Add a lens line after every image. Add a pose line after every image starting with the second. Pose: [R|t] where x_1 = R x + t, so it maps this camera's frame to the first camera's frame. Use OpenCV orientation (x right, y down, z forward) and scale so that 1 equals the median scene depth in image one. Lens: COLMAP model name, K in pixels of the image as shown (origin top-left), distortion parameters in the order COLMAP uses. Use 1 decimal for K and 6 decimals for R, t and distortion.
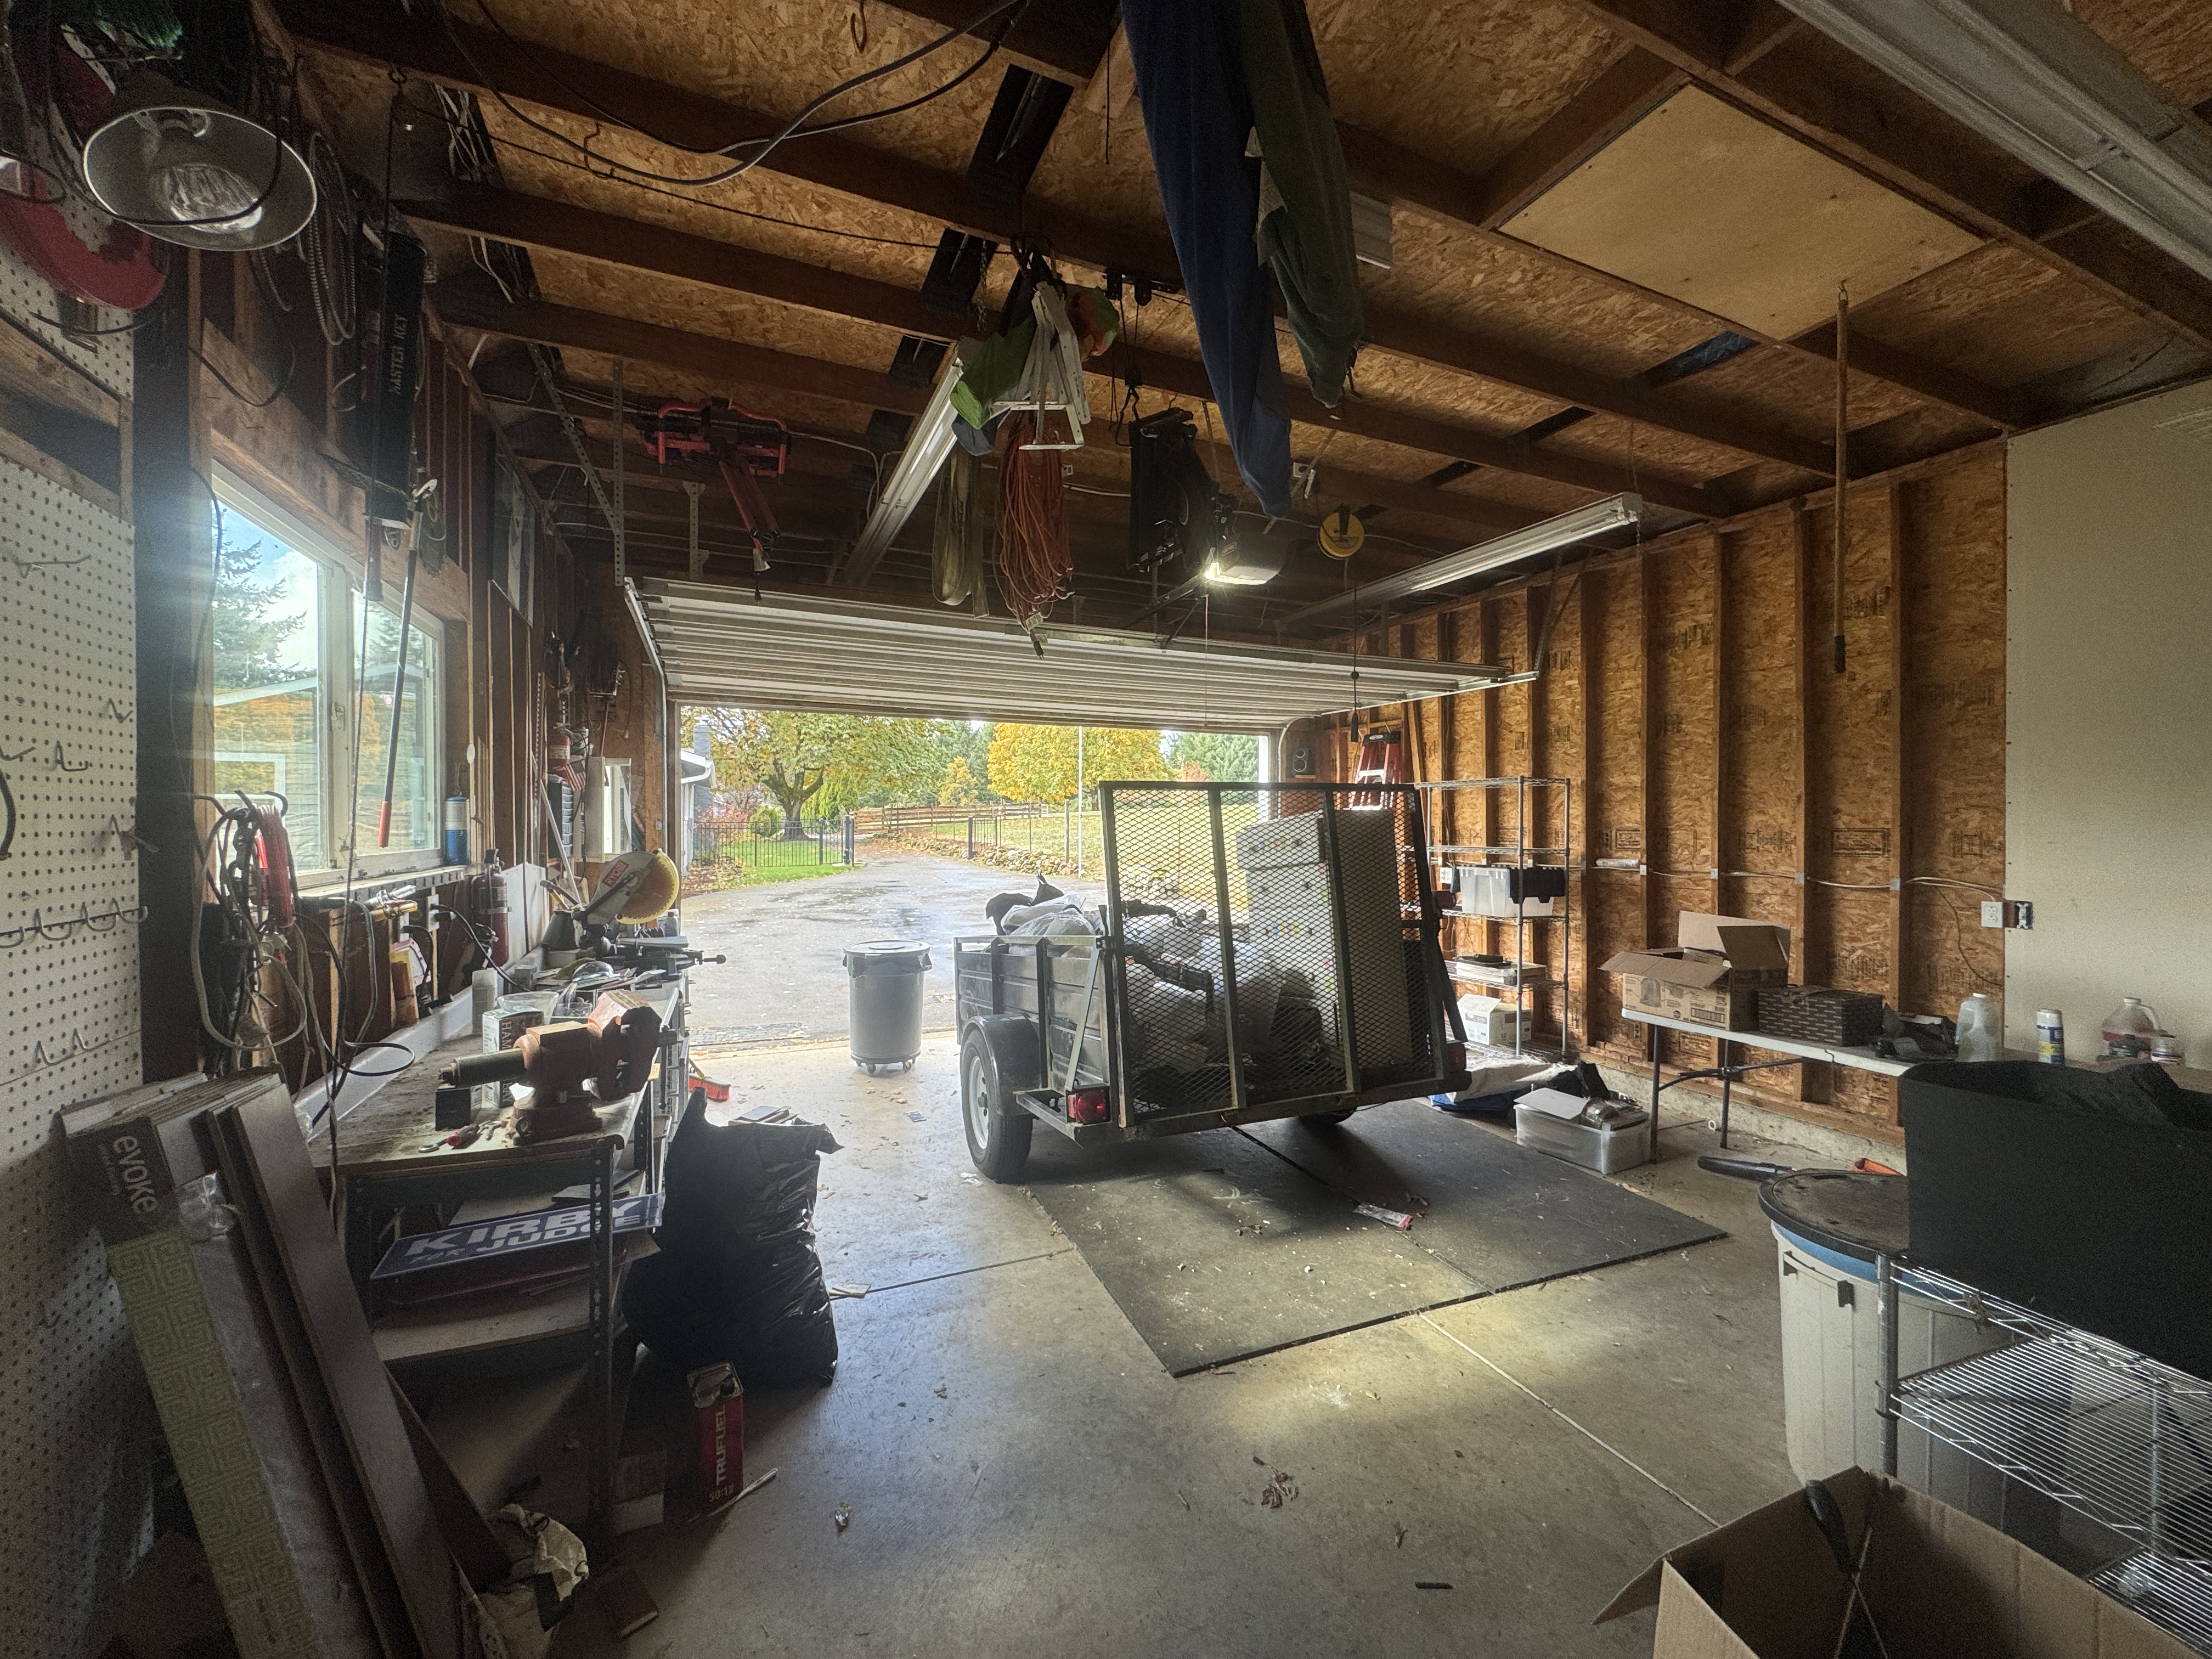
lens RADIAL K [[884.8, 0, 1107.3], [0, 884.8, 822.7], [0, 0, 1]] dist [-0.002112, 0.000638]
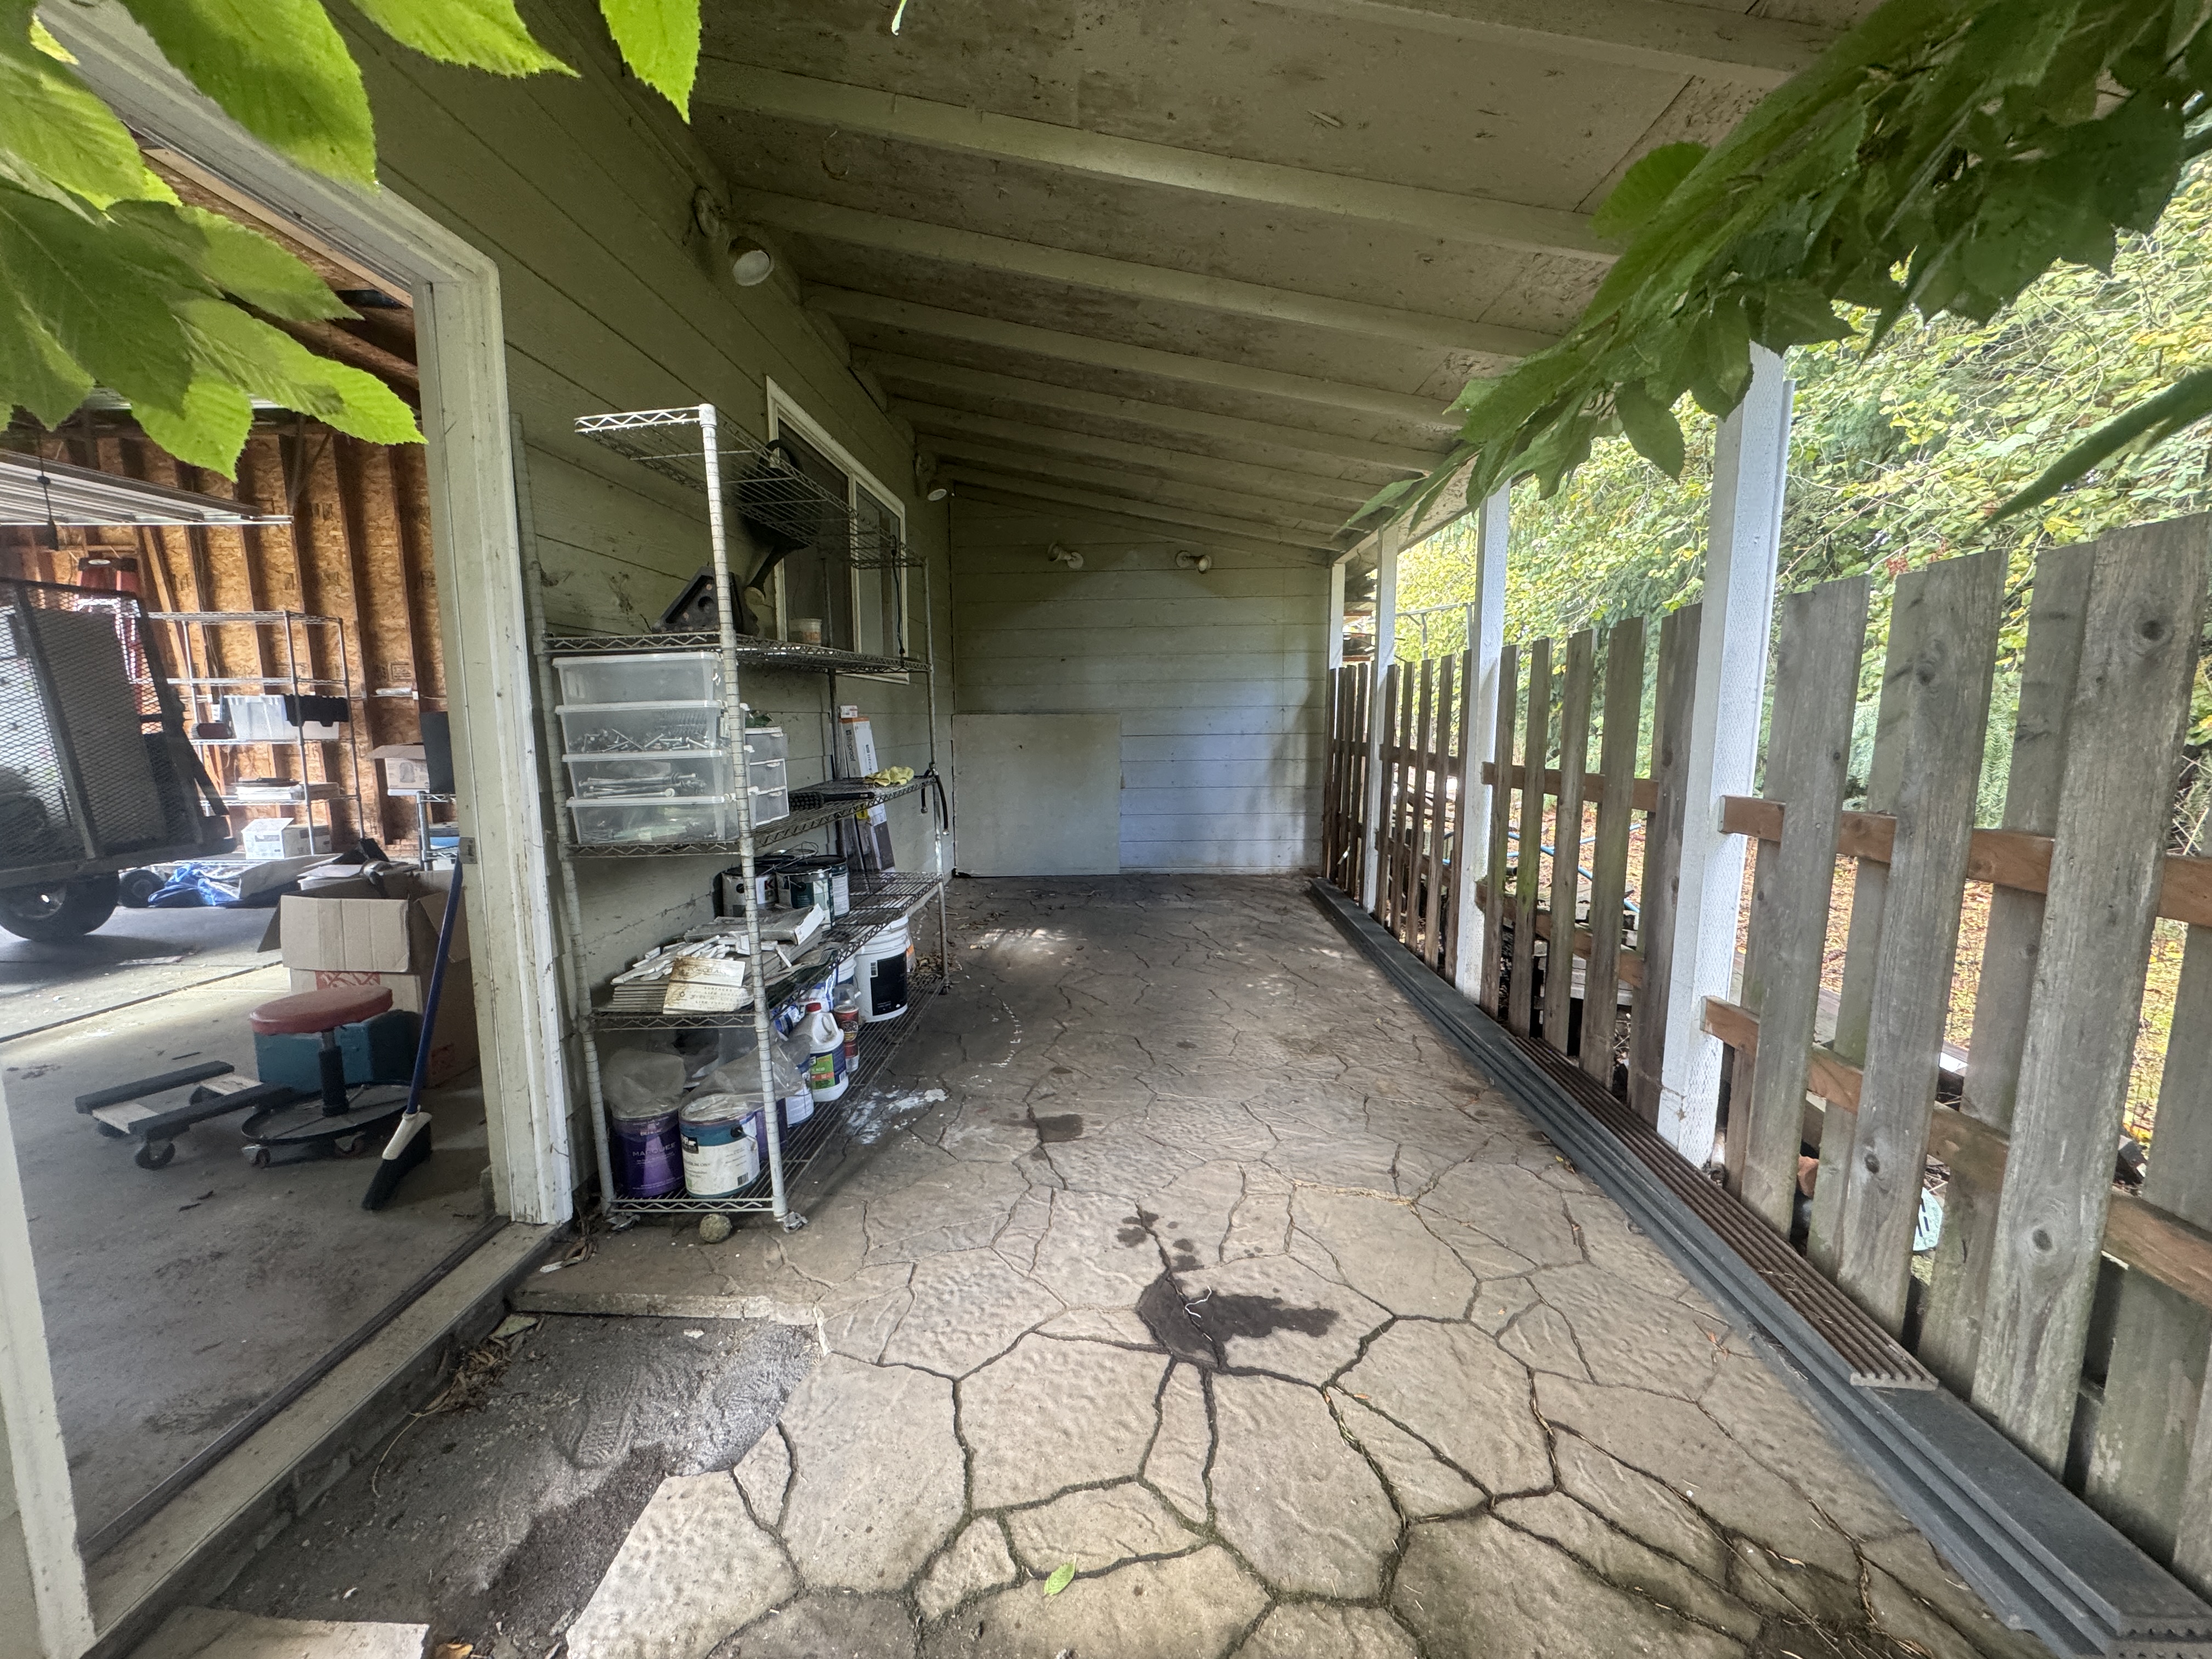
lens RADIAL K [[884.8, 0, 1105.6], [0, 884.8, 836.6], [0, 0, 1]] dist [-0.002112, 0.000638]
pose [[0.443162, -0.122622, 0.888016, -0.093965], [0.003068, 0.990802, 0.135284, 0.077477], [-0.896436, -0.057228, 0.439462, -0.409480]]
